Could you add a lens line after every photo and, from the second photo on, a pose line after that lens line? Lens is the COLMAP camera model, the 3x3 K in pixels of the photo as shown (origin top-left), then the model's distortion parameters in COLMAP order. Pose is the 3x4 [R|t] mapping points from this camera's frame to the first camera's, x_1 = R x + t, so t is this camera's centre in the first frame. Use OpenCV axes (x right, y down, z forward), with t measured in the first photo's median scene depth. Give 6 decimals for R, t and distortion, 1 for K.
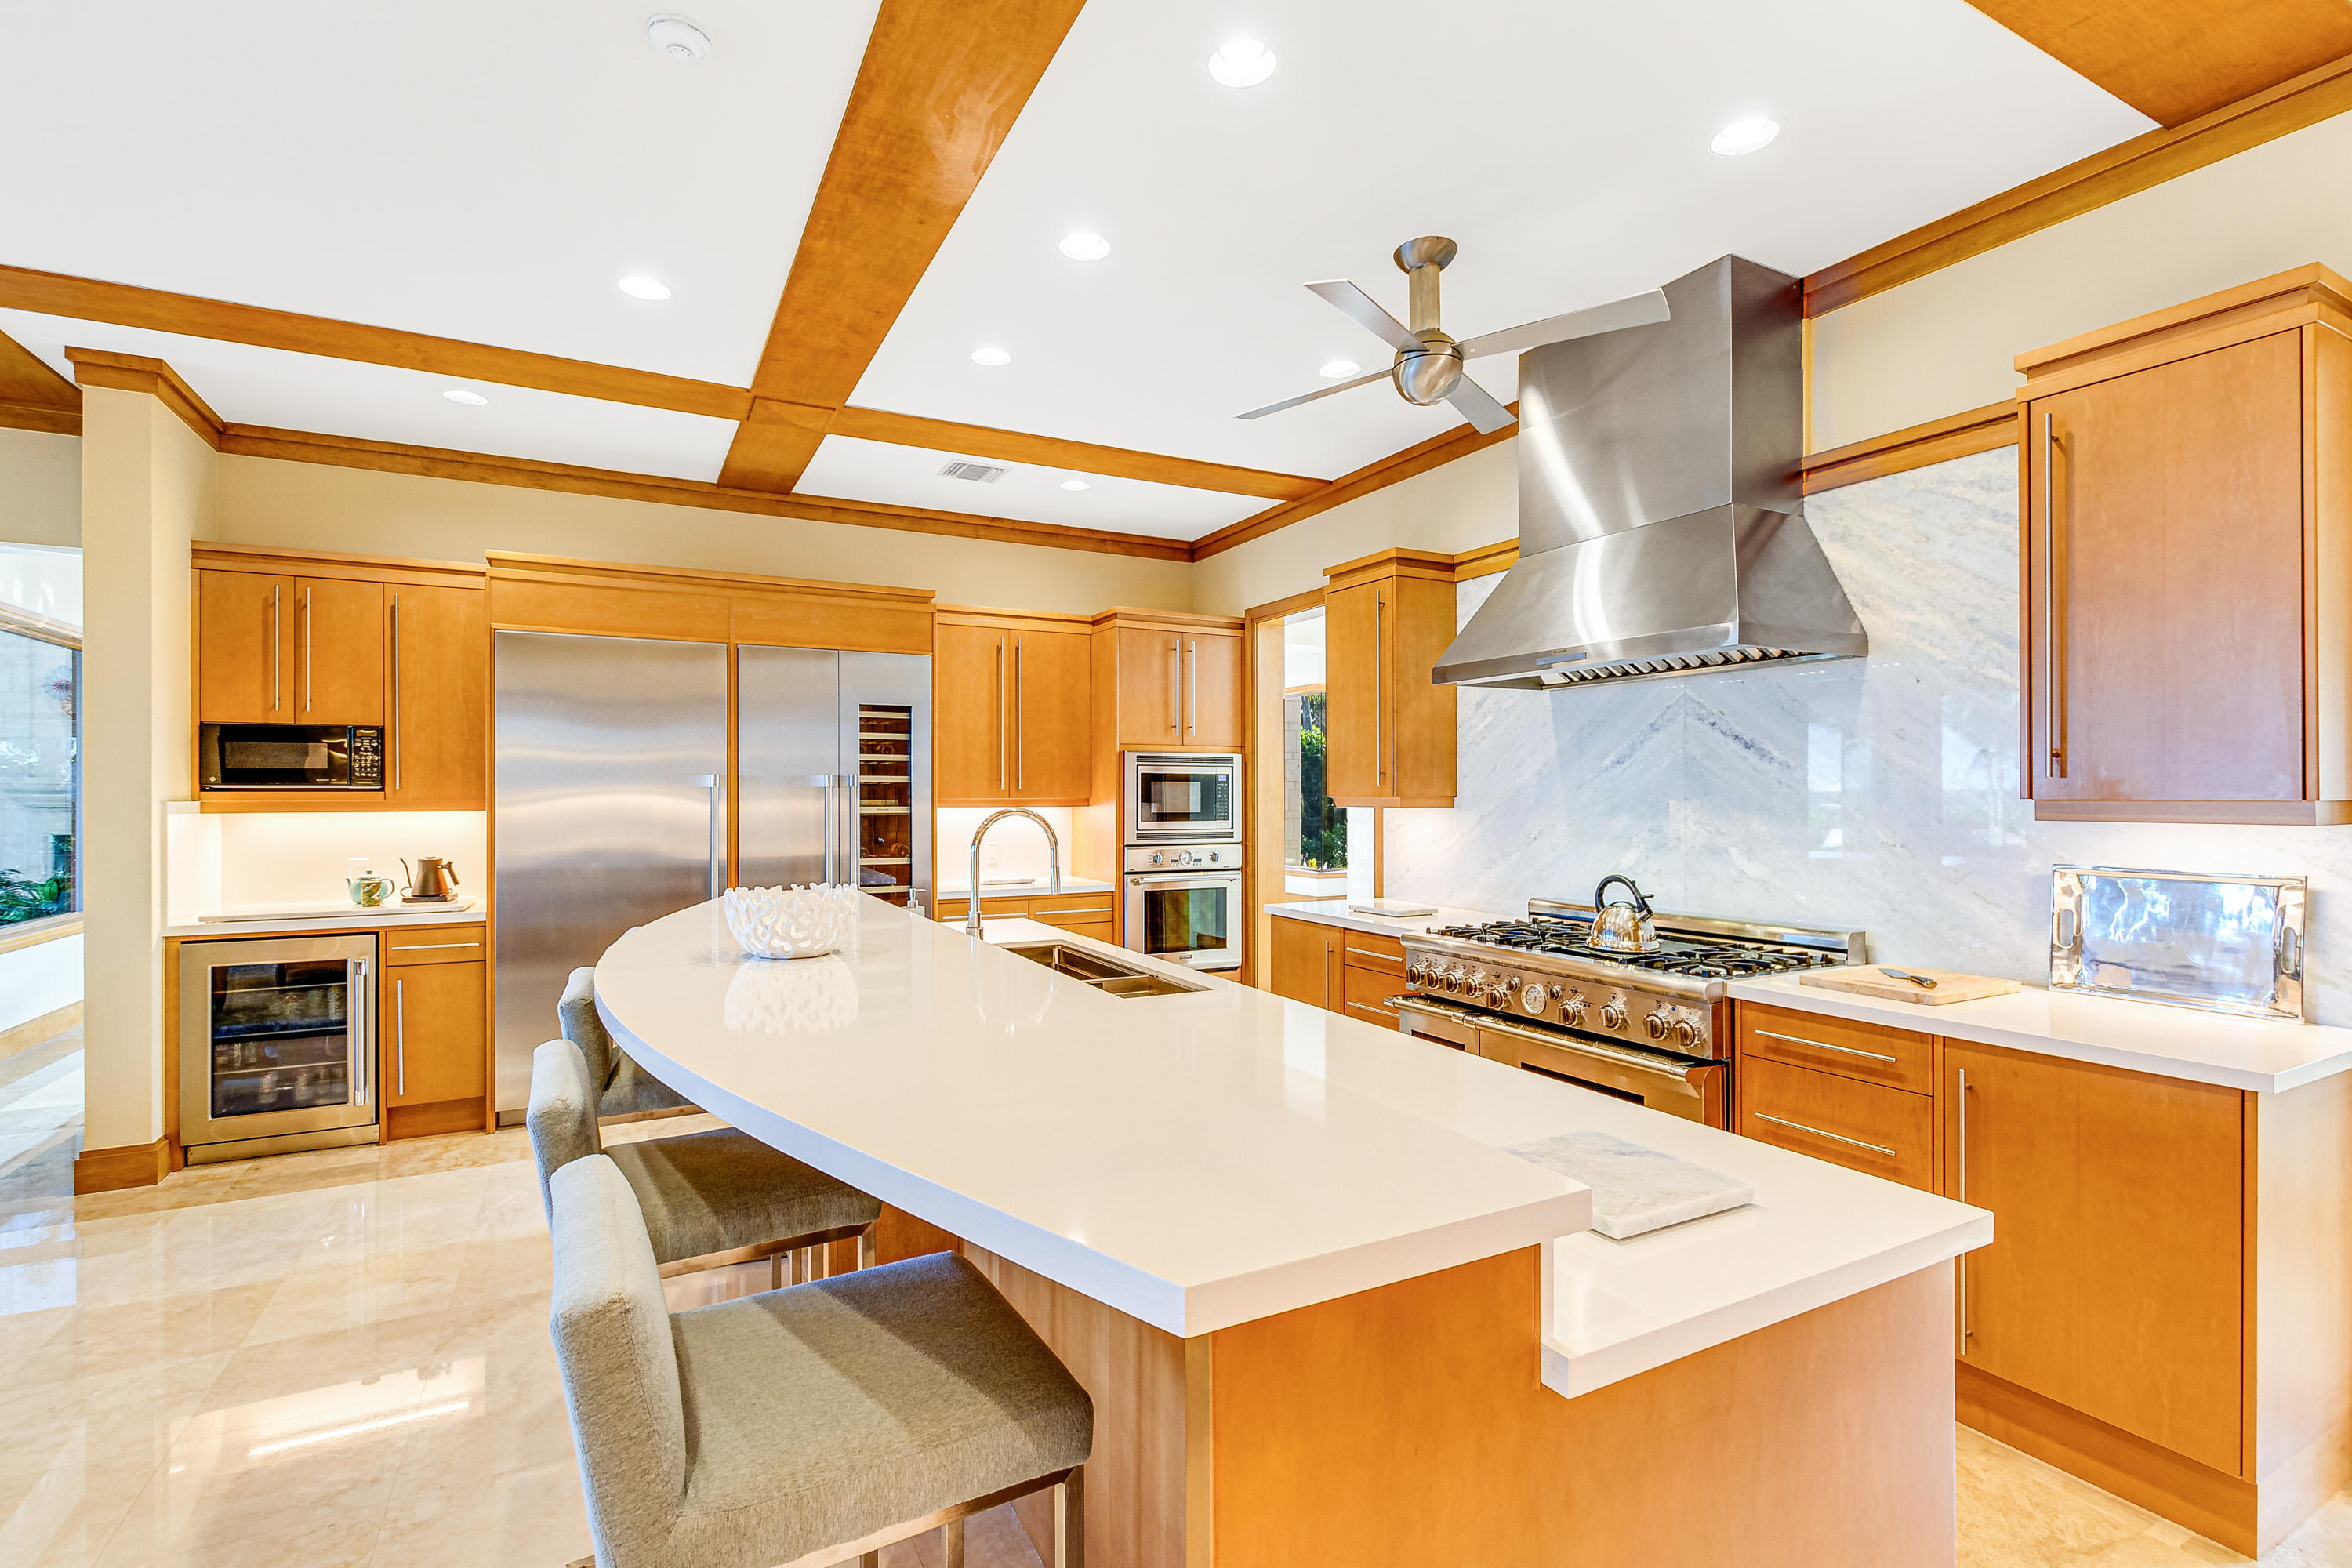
lens RADIAL K [[1060.1, 0, 1167.4], [0, 1060.1, 792.1], [0, 0, 1]] dist [0.008609, -0.001507]
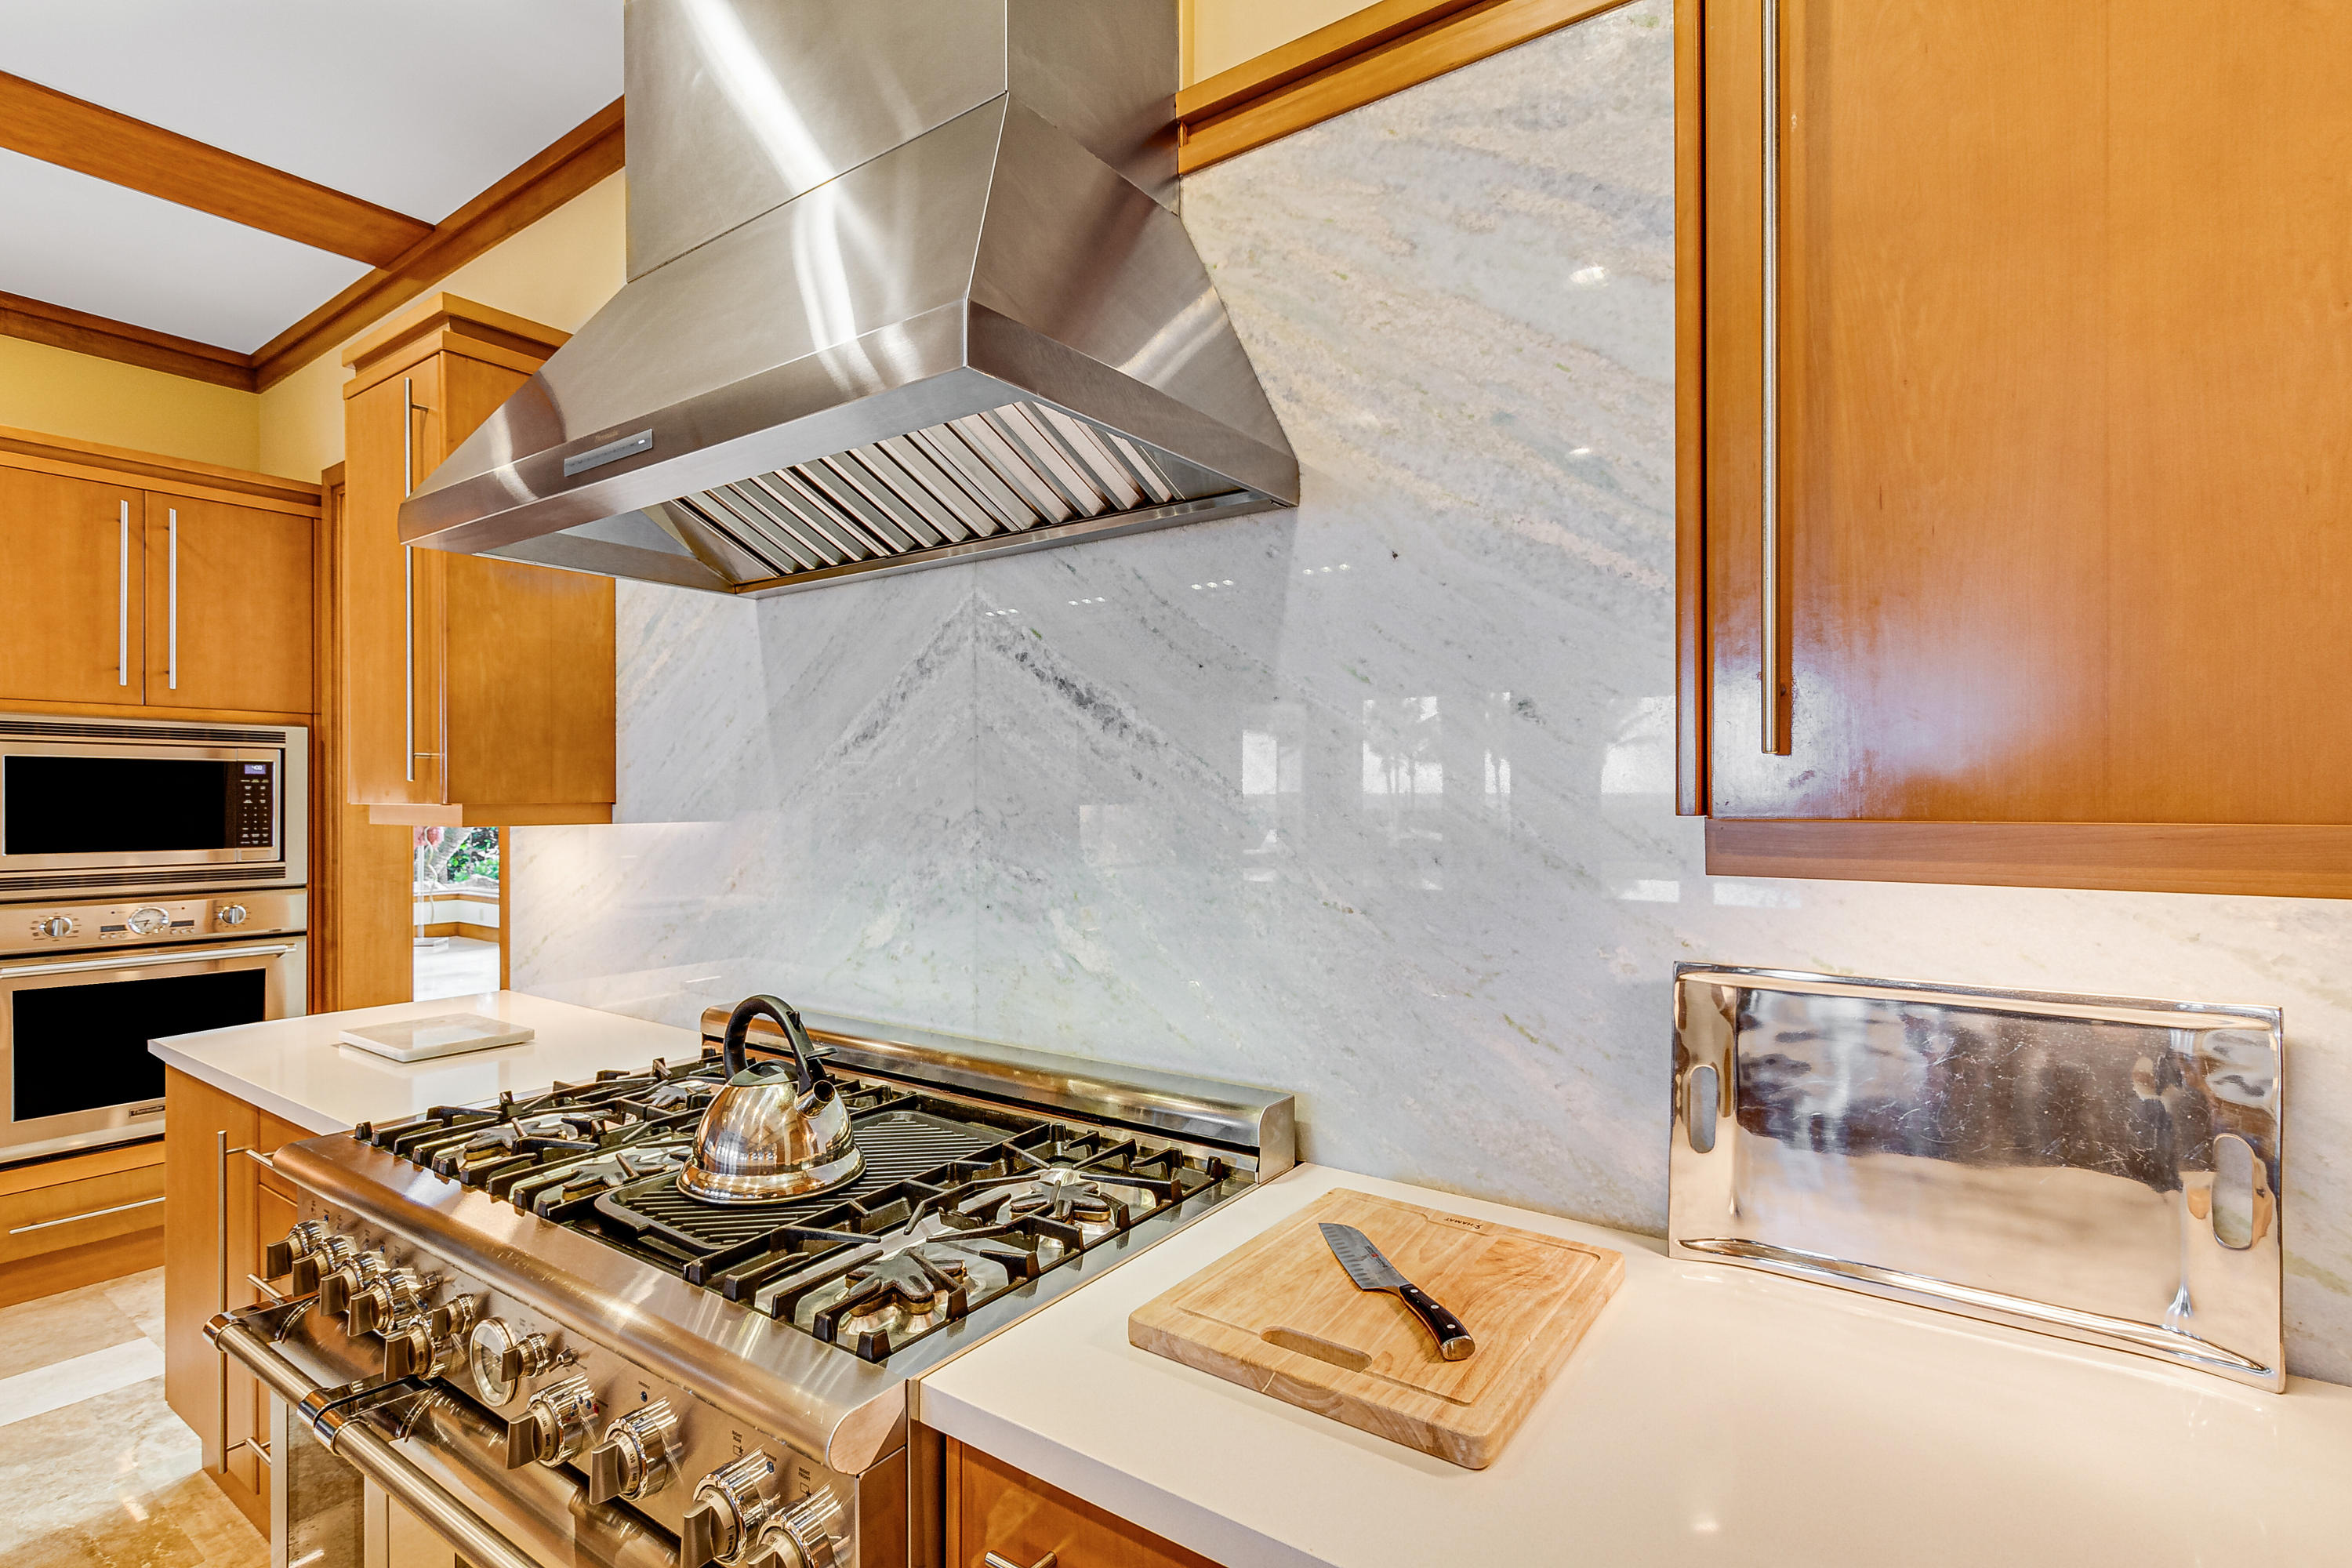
lens RADIAL K [[1068.7, 0, 1098.5], [0, 1068.7, 795.4], [0, 0, 1]] dist [0.002299, 0.000212]
pose [[0.887629, -0.000472, 0.460559, 0.333955], [0.000122, 1.000000, 0.000790, -0.000532], [-0.460559, -0.000645, 0.887629, 0.572758]]
